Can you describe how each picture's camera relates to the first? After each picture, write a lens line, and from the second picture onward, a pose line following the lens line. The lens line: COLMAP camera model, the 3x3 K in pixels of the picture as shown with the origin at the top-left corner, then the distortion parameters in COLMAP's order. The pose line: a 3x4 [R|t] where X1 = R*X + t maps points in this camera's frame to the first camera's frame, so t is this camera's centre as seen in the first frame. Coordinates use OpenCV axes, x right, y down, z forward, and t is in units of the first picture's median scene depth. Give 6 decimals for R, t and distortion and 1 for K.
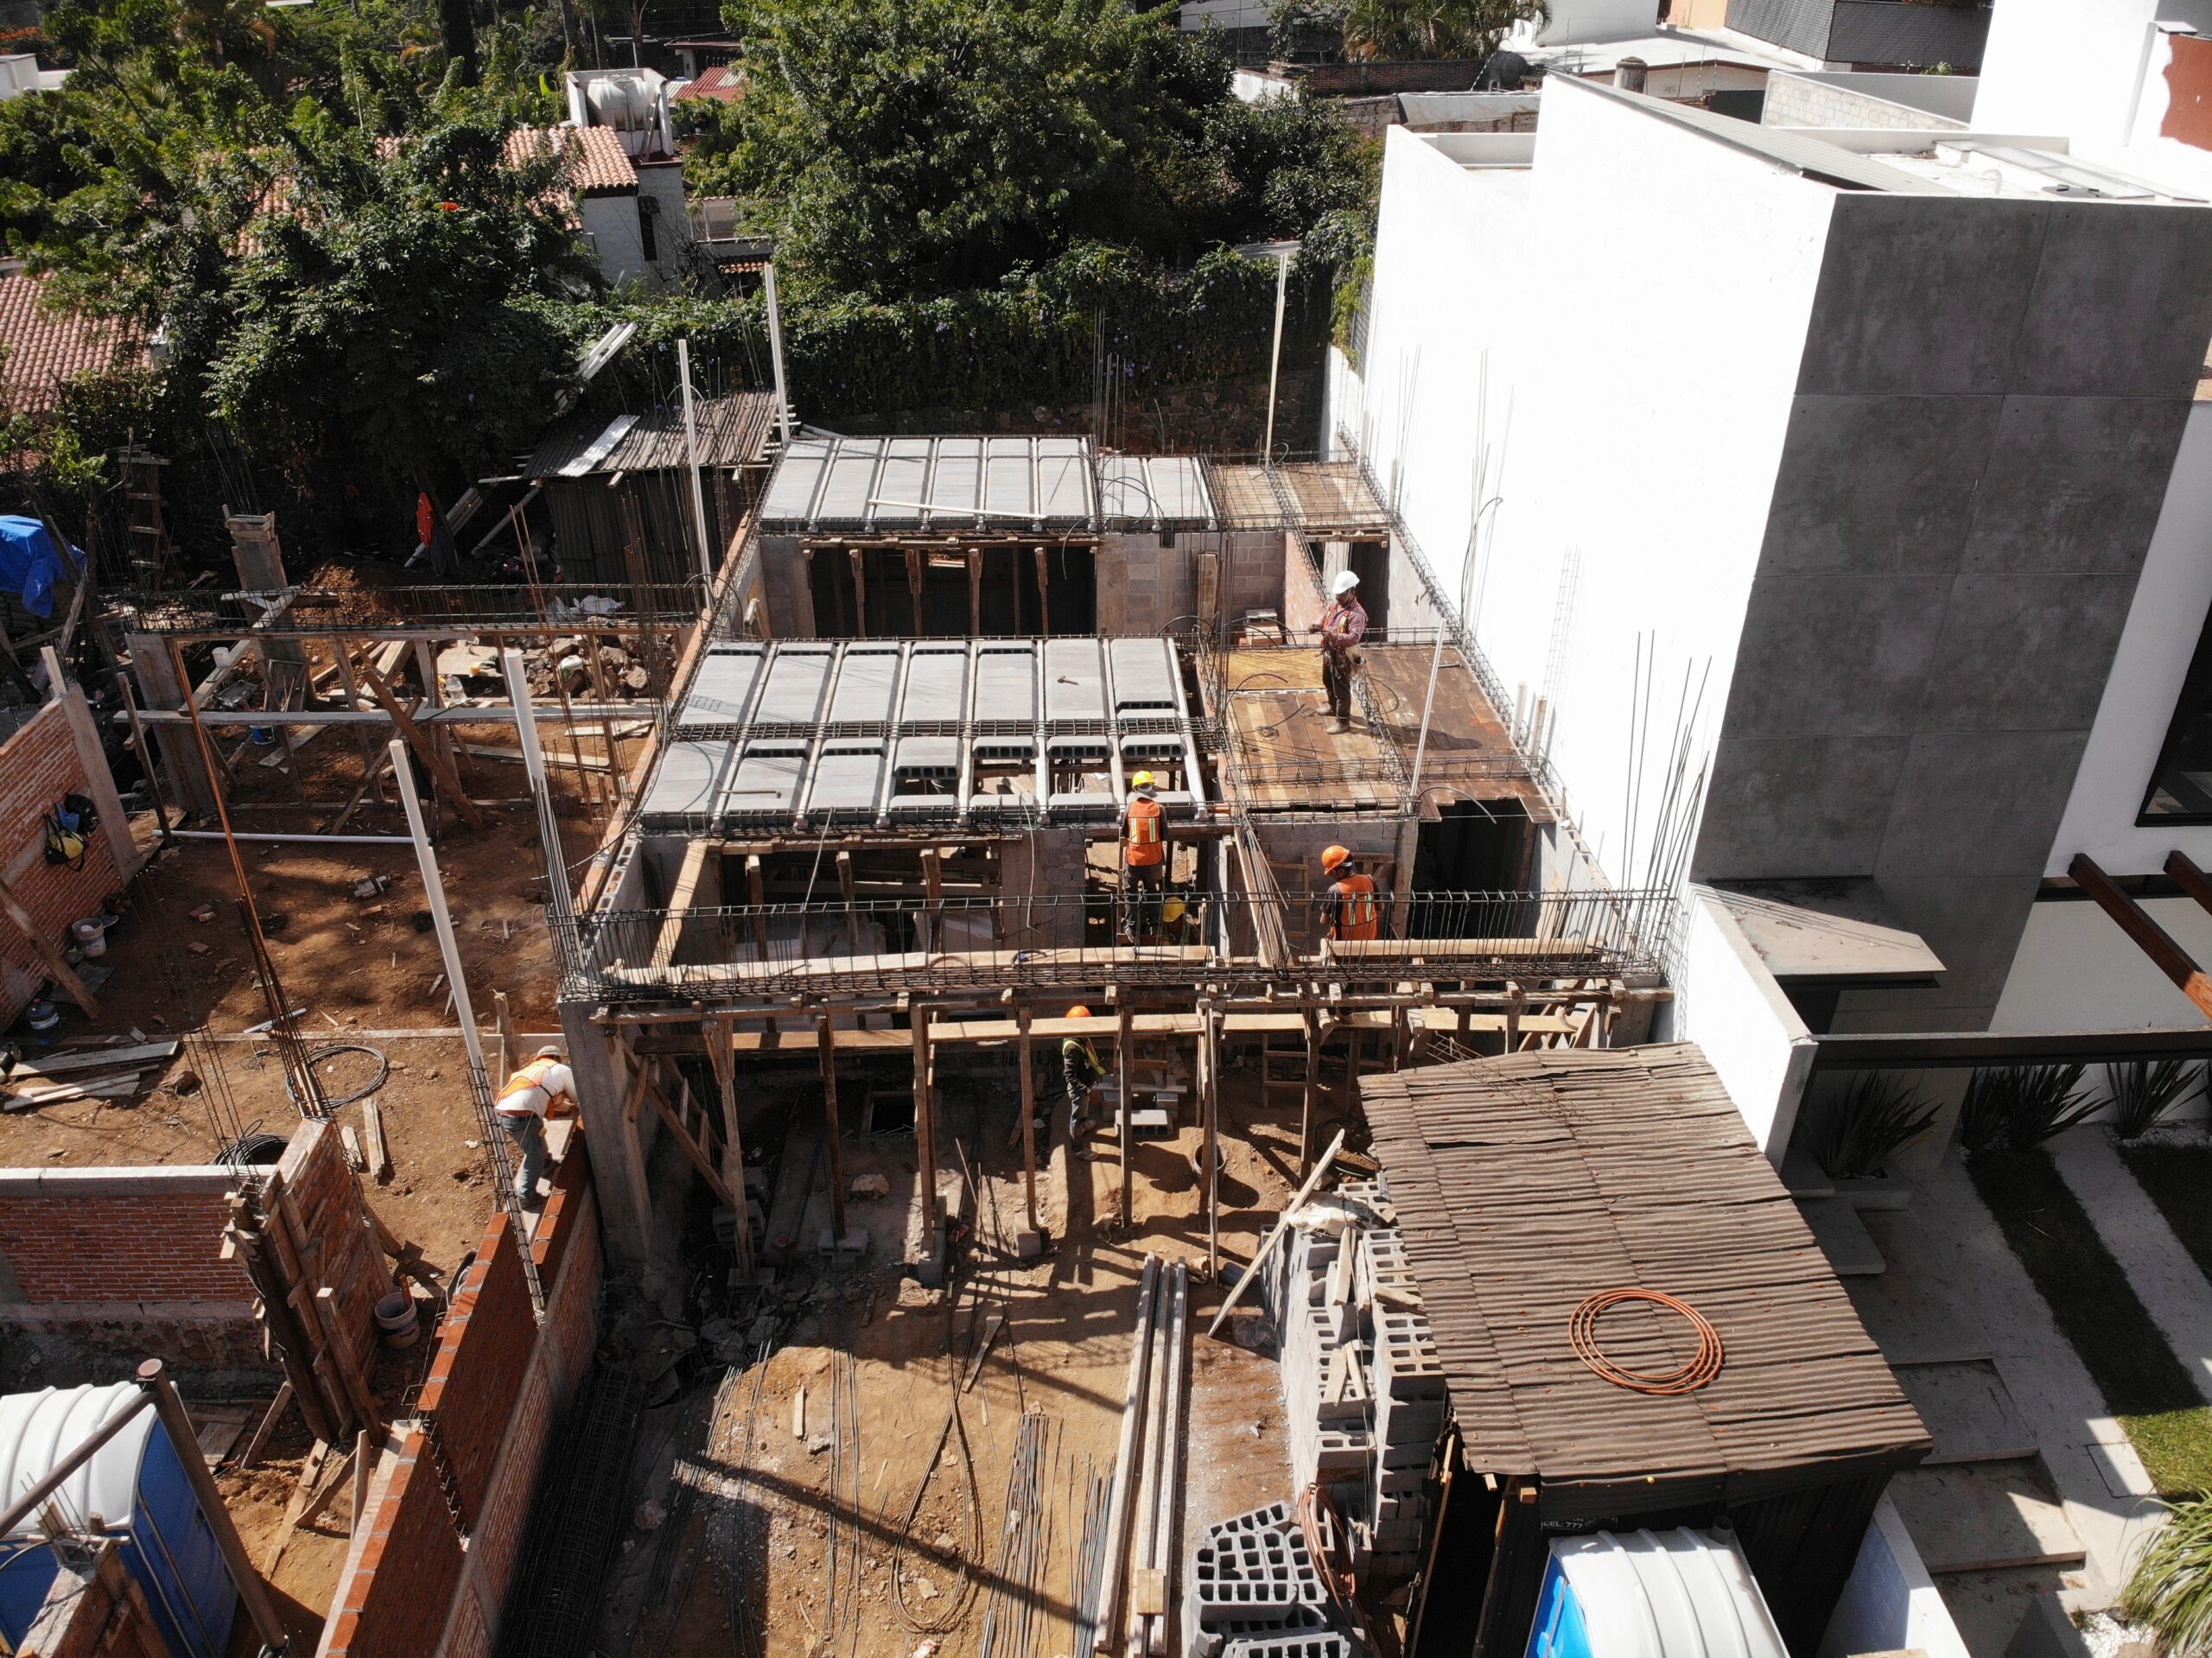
lens RADIAL K [[1629.5, 0, 1106.0], [0, 1629.5, 829.0], [0, 0, 1]] dist [0.076442, -0.192663]
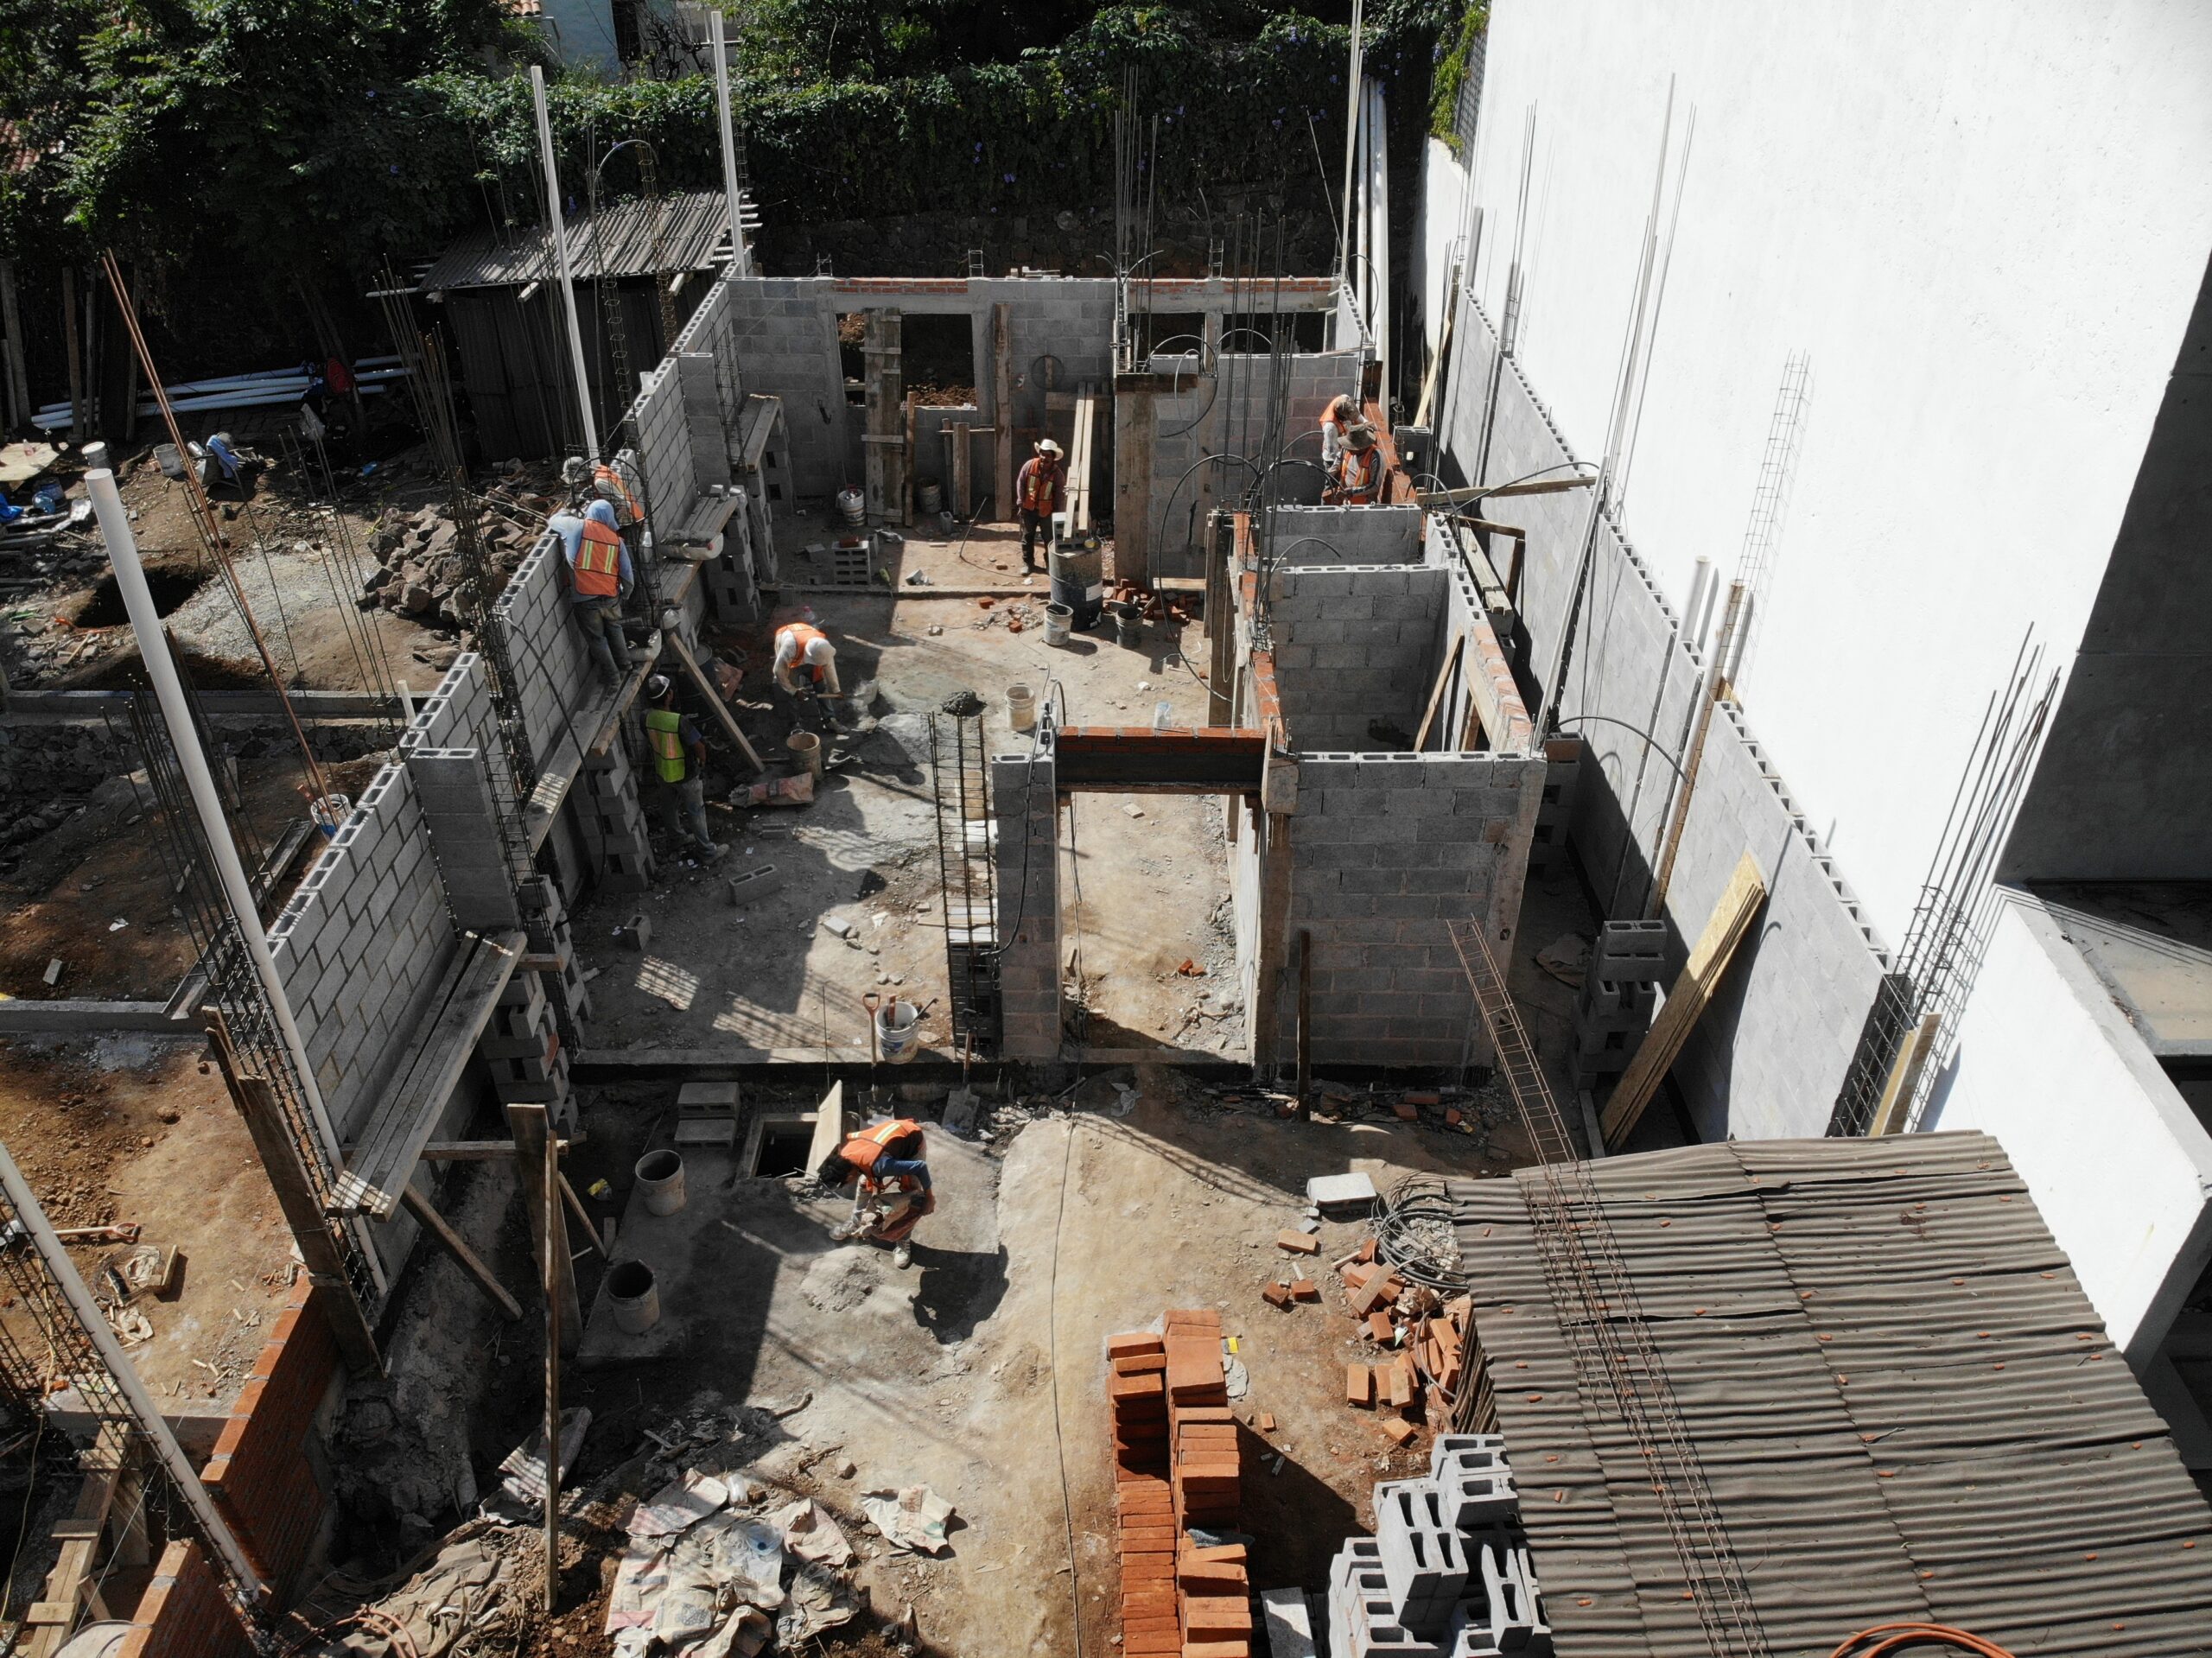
lens RADIAL K [[1564.2, 0, 1106.0], [0, 1564.2, 829.0], [0, 0, 1]] dist [0.001879, -0.076424]
pose [[0.998562, 0.028583, -0.045358, 0.049079], [-0.025247, 0.997050, 0.072485, -0.023346], [0.047296, -0.071236, 0.996338, 0.428461]]
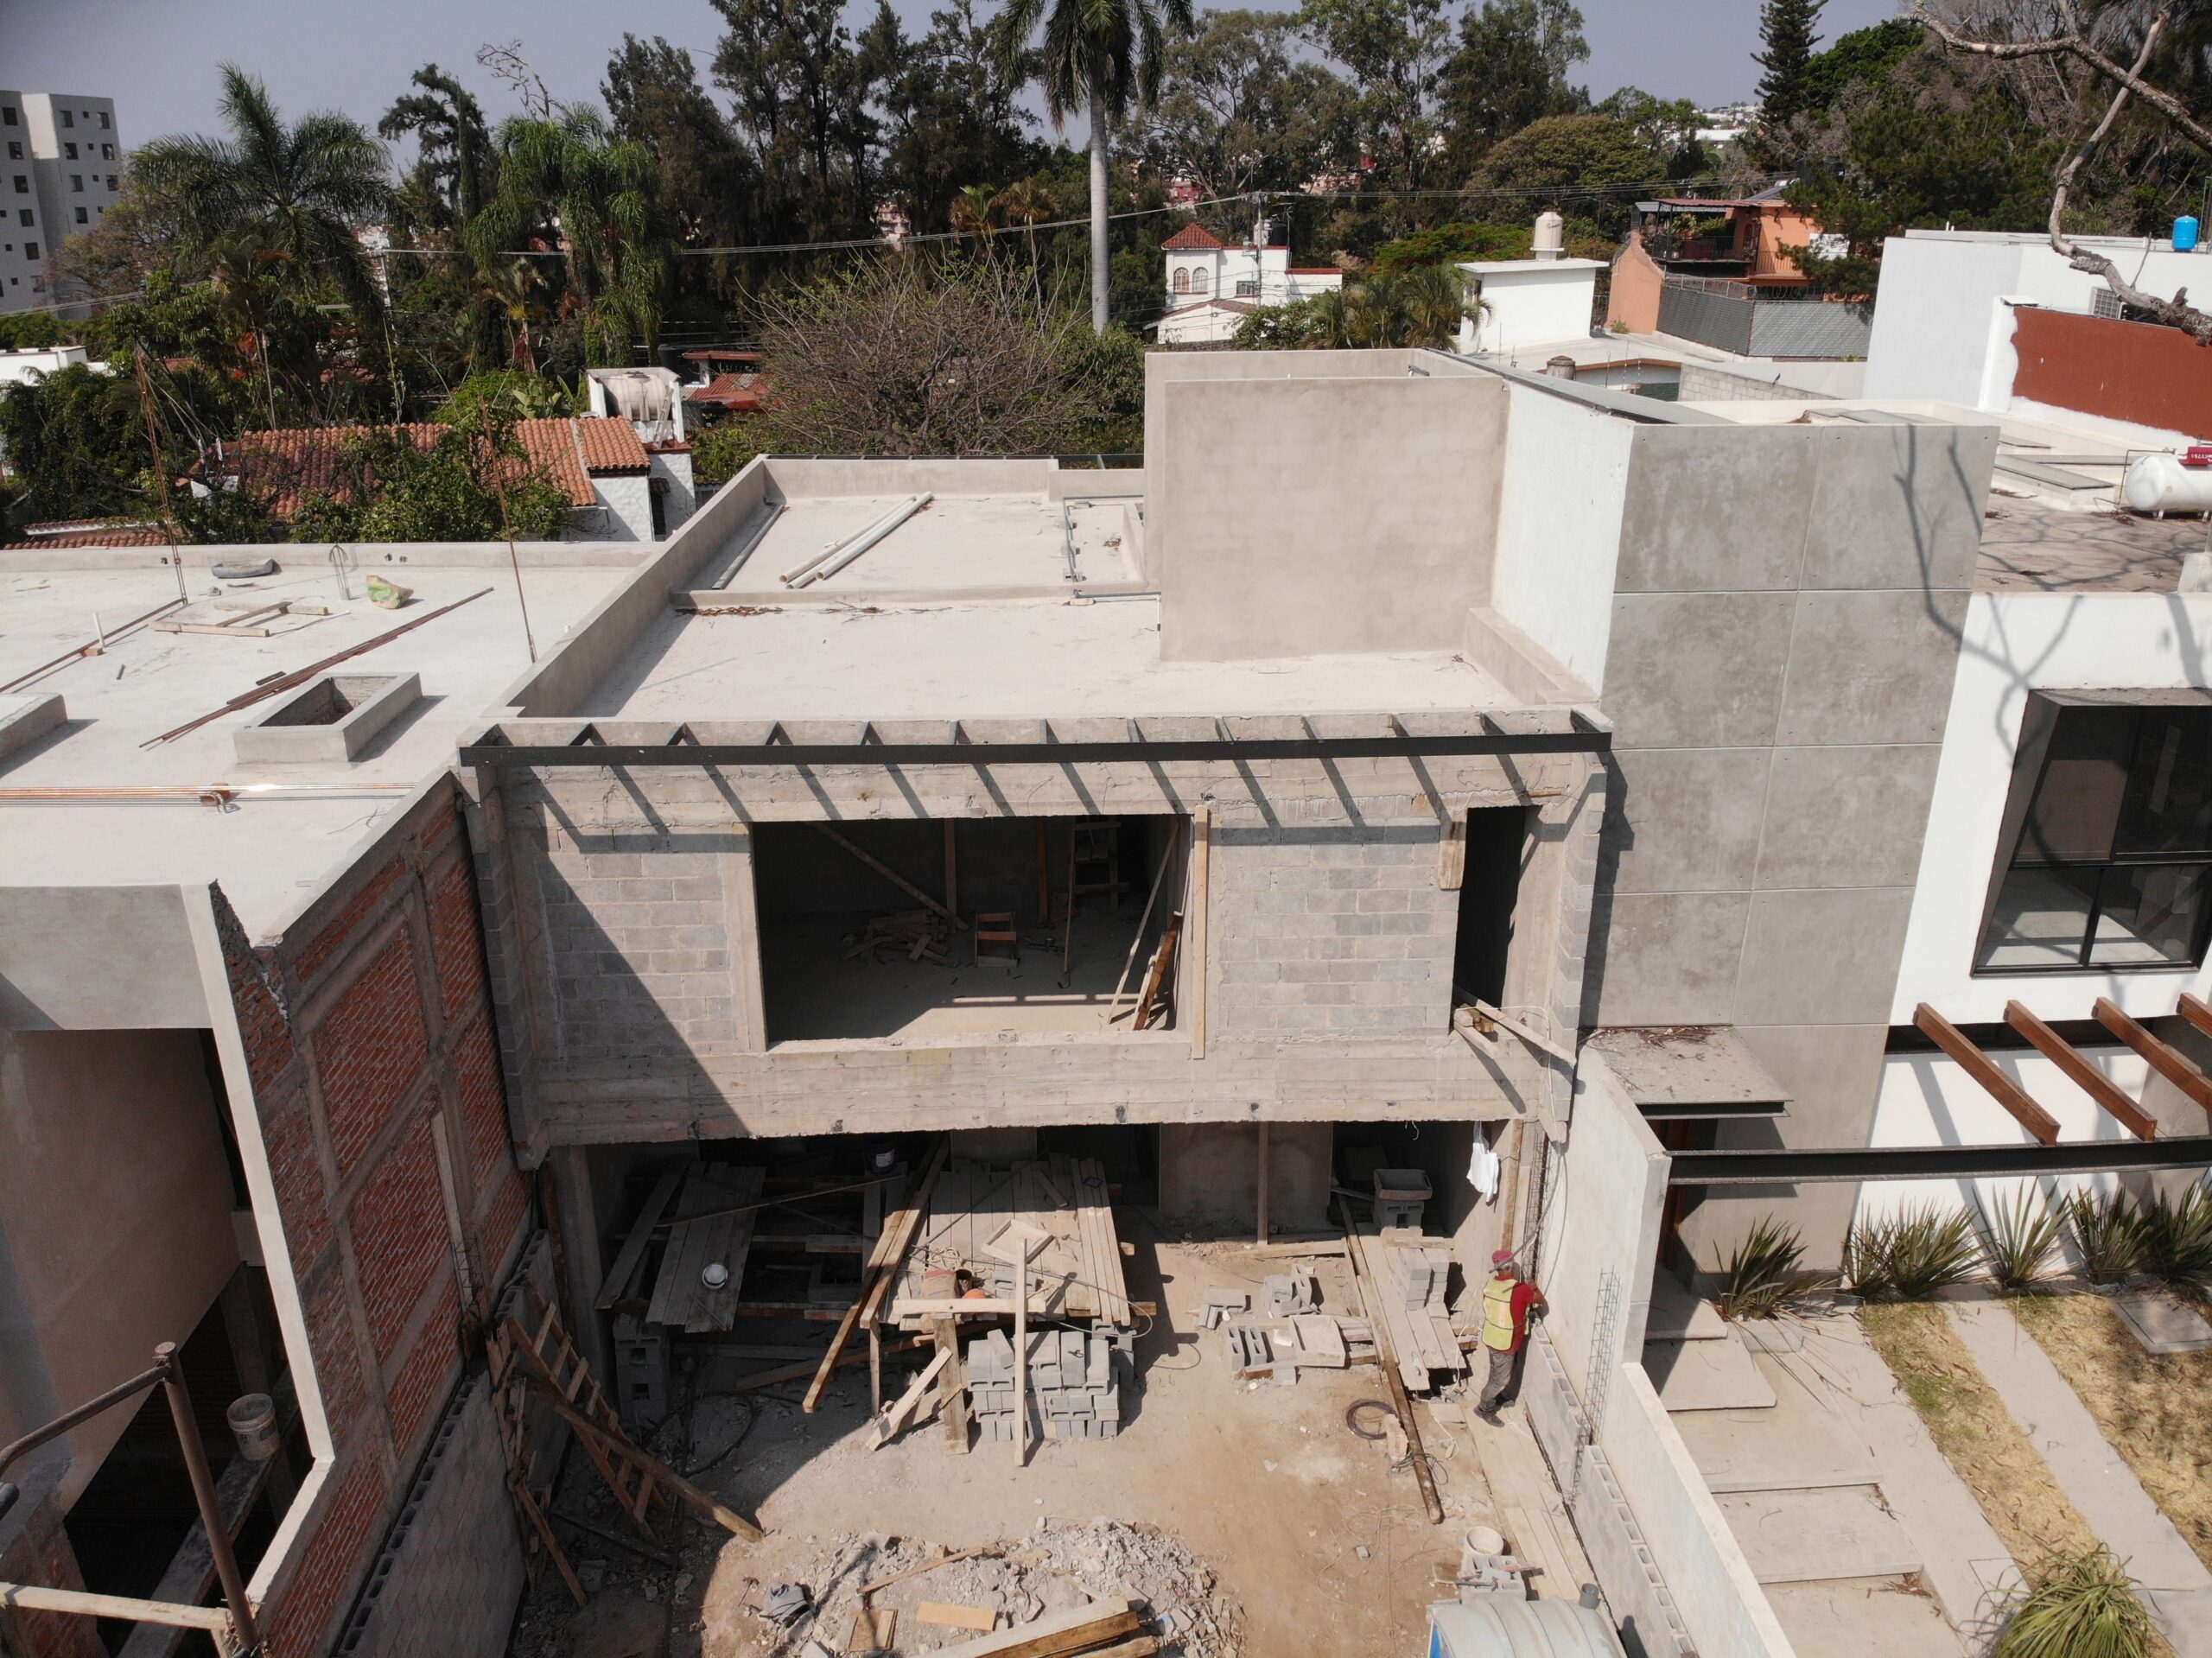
lens RADIAL K [[1629.5, 0, 1106.0], [0, 1629.5, 829.0], [0, 0, 1]] dist [0.076442, -0.192663]
pose [[0.999985, -0.004876, 0.002387, 0.047124], [0.005203, 0.986203, -0.165461, 0.086425], [-0.001547, 0.165471, 0.986213, -0.120009]]
